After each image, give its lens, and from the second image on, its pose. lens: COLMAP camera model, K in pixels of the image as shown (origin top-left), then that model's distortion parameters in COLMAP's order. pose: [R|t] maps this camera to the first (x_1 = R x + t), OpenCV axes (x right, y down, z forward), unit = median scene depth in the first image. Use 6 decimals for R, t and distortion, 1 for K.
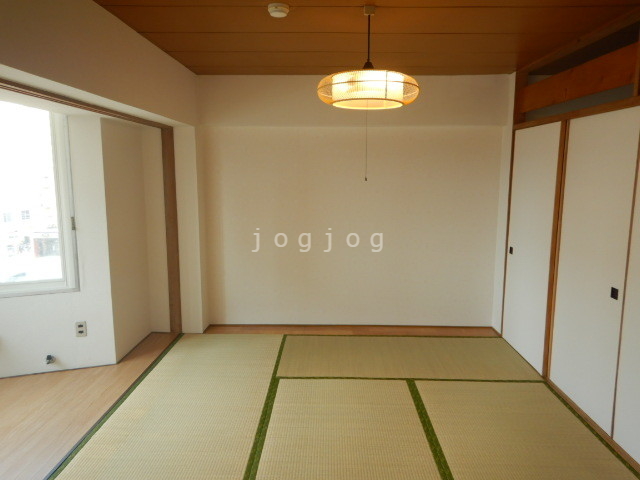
lens RADIAL K [[447.4, 0, 319.5], [0, 447.4, 231.9], [0, 0, 1]] dist [0.001556, 0.001018]
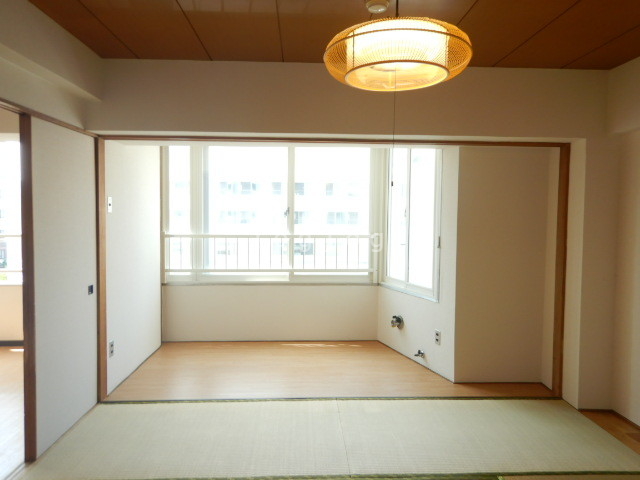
lens RADIAL K [[447.4, 0, 319.5], [0, 447.4, 231.9], [0, 0, 1]] dist [0.001556, 0.001018]
pose [[0.066827, 0.043327, -0.996823, 0.547287], [-0.146878, 0.988600, 0.033123, -0.035997], [0.986895, 0.144198, 0.072429, 0.594671]]
